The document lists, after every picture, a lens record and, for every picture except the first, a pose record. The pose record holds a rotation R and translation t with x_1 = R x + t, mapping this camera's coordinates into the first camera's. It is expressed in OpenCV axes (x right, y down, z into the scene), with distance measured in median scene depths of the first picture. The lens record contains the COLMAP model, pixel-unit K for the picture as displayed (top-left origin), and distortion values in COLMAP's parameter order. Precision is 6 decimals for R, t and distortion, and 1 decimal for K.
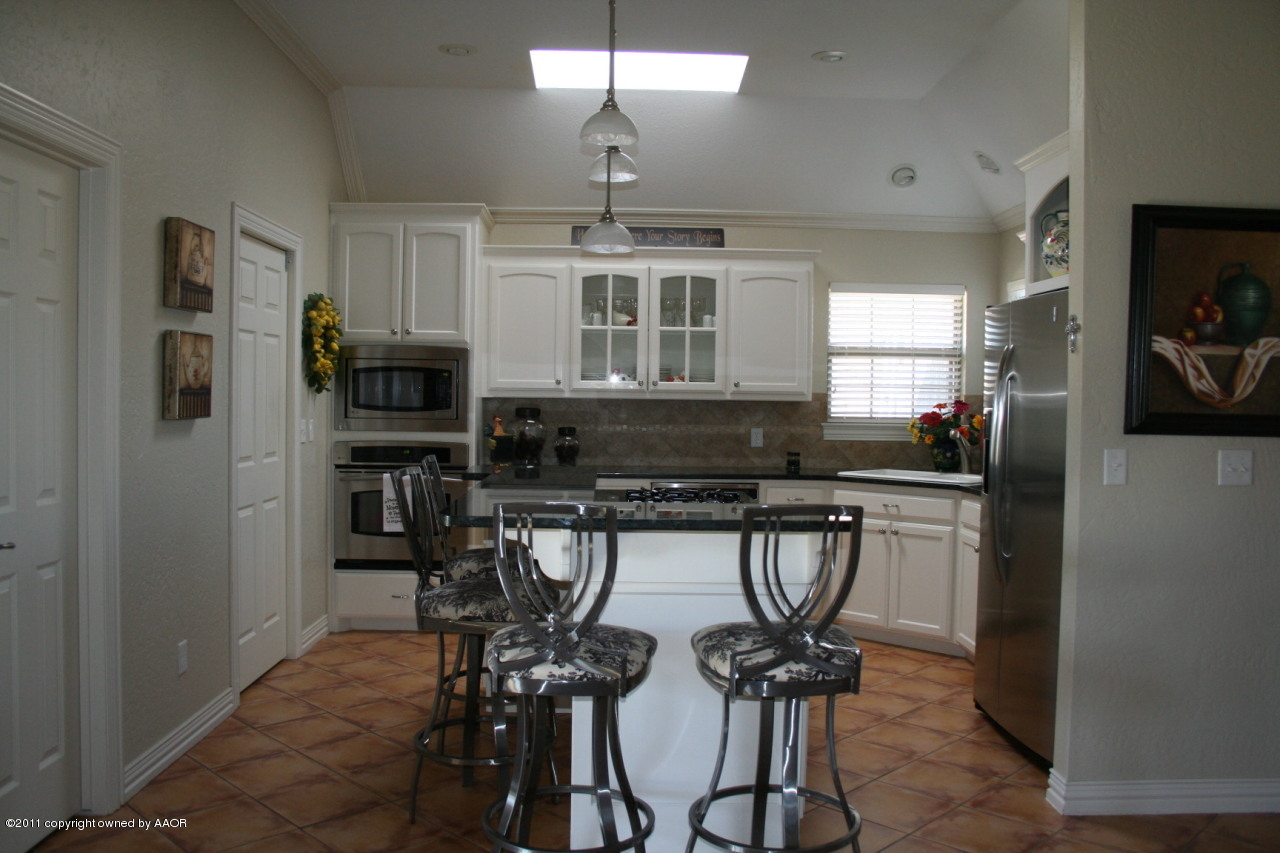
lens RADIAL K [[1080.3, 0, 640.0], [0, 1080.3, 426.5], [0, 0, 1]] dist [-0.157034, 0.143508]
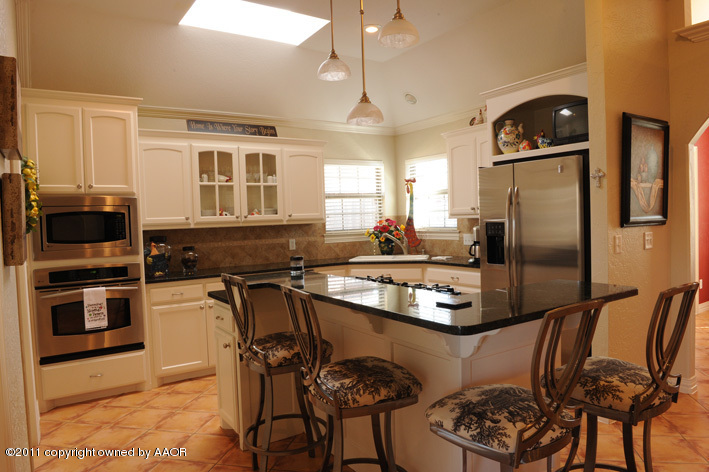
lens RADIAL K [[484.0, 0, 354.5], [0, 484.0, 236.0], [0, 0, 1]] dist [-0.049989, 0.000242]
pose [[0.845260, -0.060649, 0.530902, -0.243473], [0.059456, 0.998043, 0.019354, -0.014121], [-0.531037, 0.015206, 0.847212, 0.273573]]
